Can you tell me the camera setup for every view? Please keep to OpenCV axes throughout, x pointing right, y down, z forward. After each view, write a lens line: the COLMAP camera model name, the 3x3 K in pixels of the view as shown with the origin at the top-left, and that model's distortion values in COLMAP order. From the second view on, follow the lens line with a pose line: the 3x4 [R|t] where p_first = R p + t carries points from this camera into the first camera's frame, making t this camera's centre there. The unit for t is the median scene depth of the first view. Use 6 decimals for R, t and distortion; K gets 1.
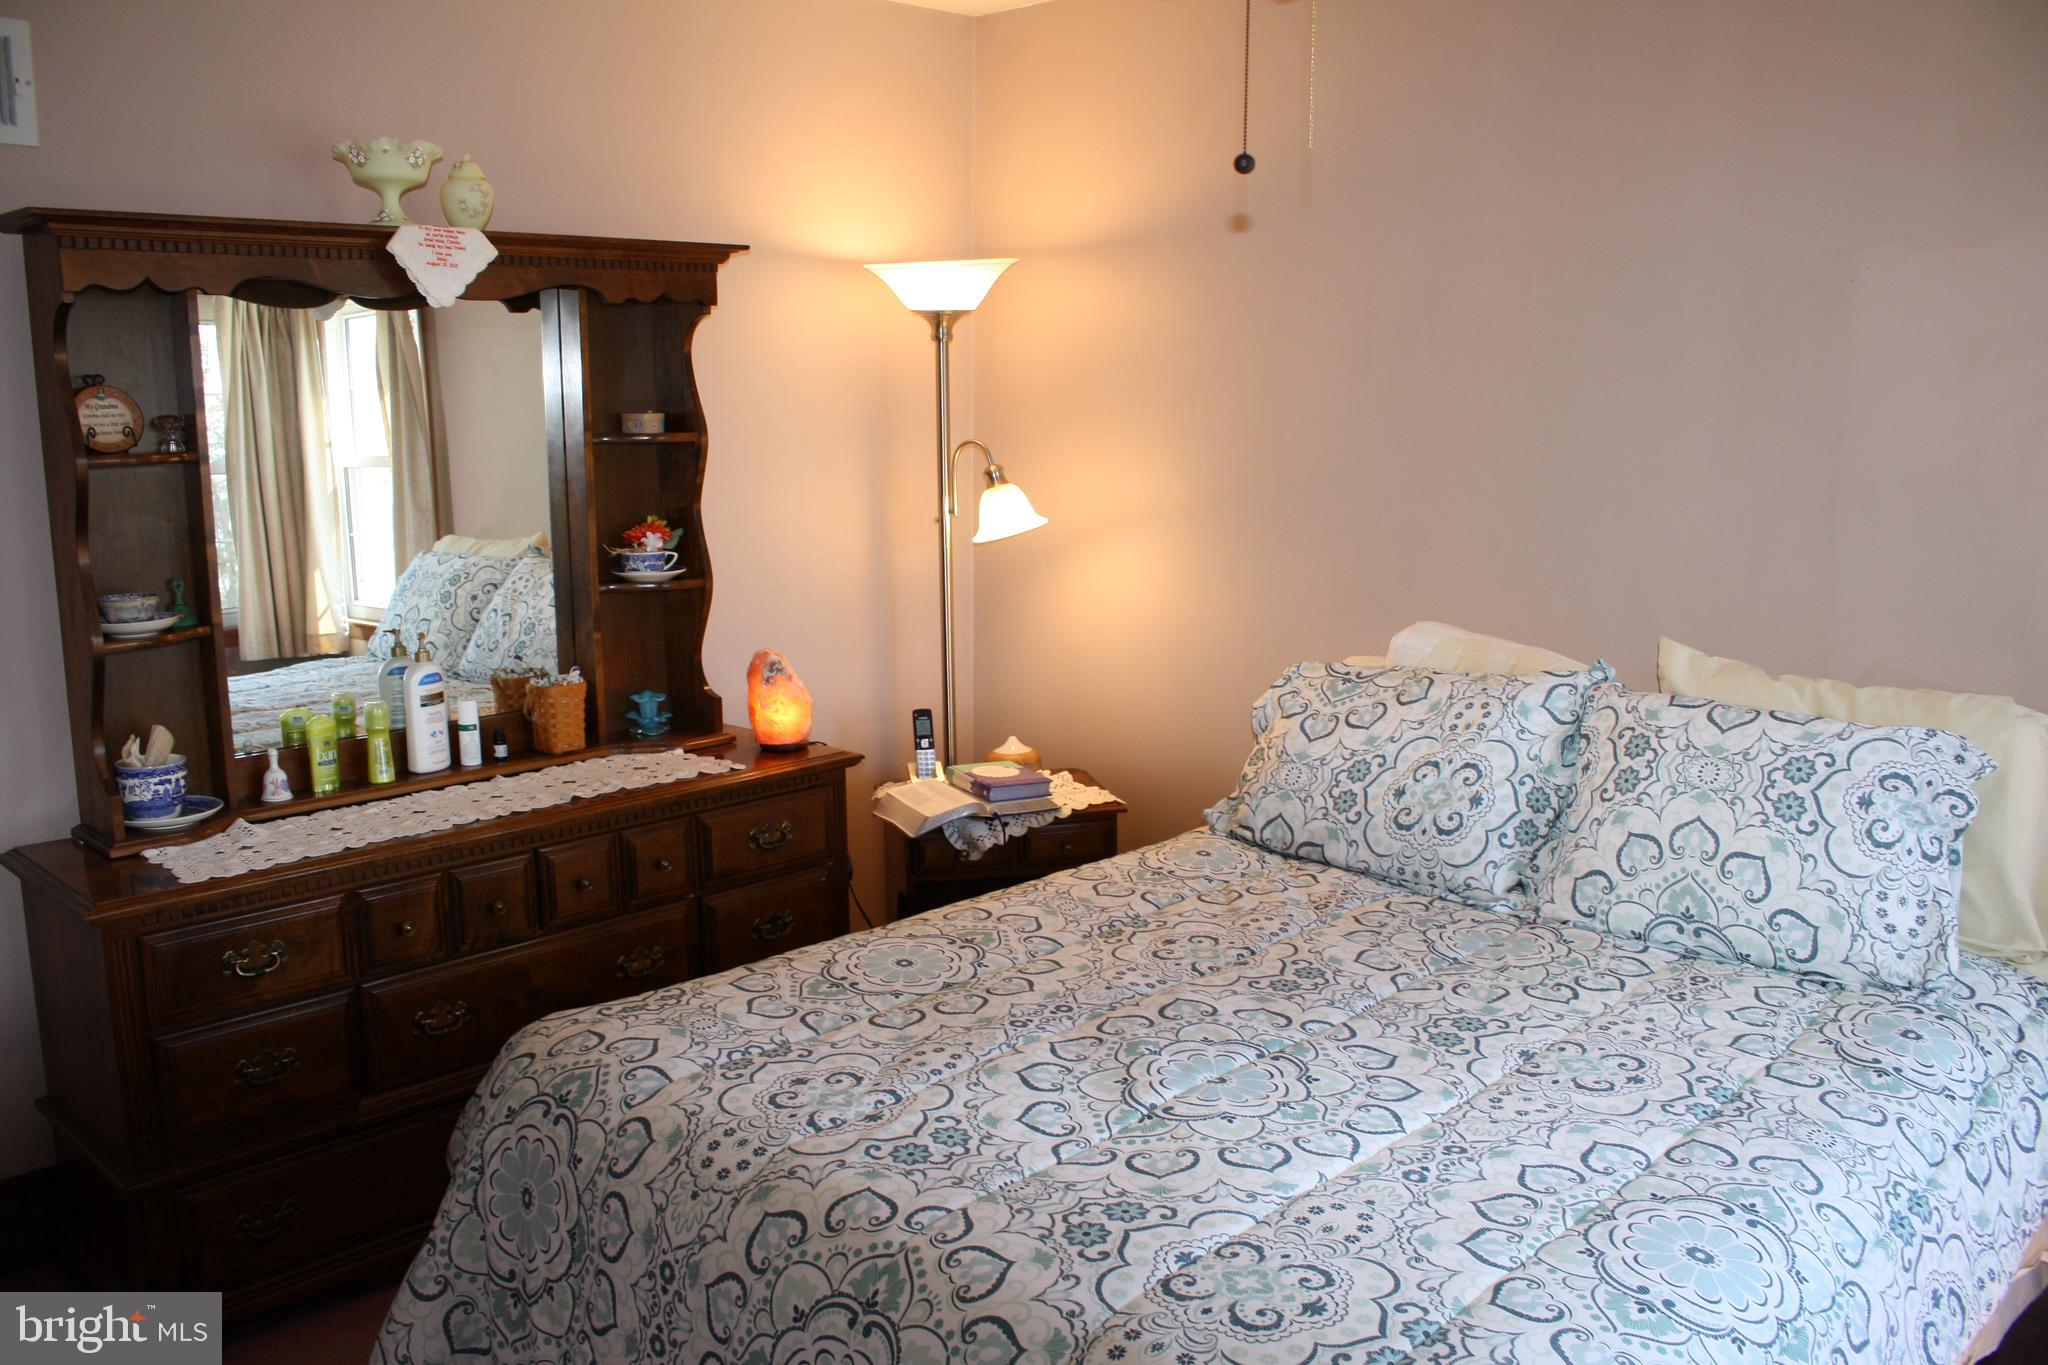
lens RADIAL K [[1687.3, 0, 1021.4], [0, 1687.3, 731.8], [0, 0, 1]] dist [-0.154865, 0.128985]
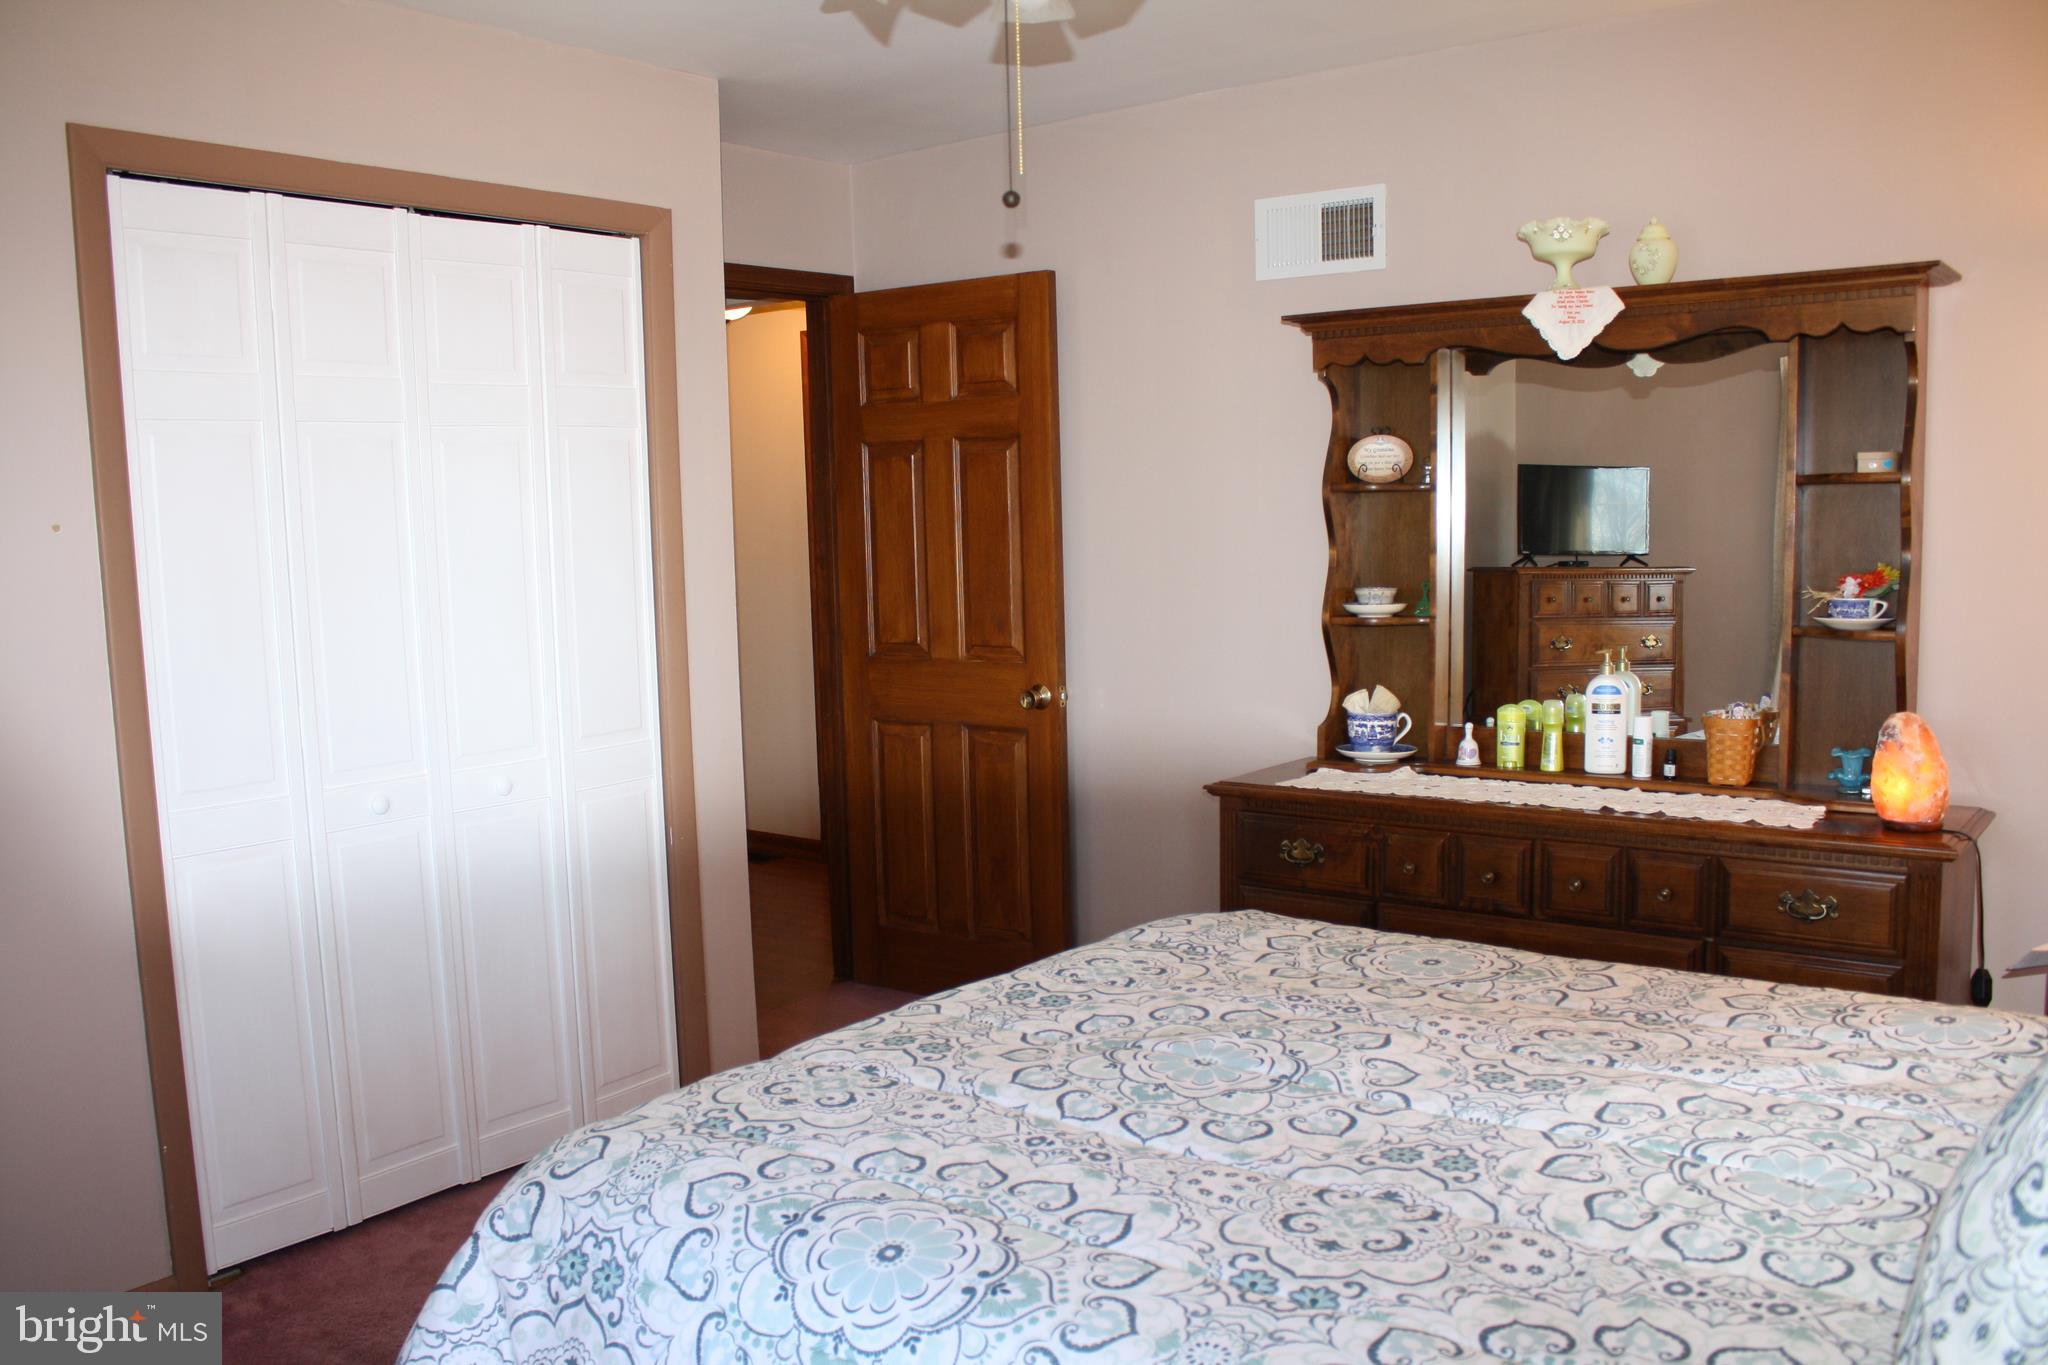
lens RADIAL K [[1687.3, 0, 1021.4], [0, 1687.3, 731.8], [0, 0, 1]] dist [-0.154865, 0.128985]
pose [[0.115986, 0.124477, -0.985420, 0.839314], [-0.181017, 0.978150, 0.102253, -0.056243], [0.976617, 0.166518, 0.135984, 0.557009]]
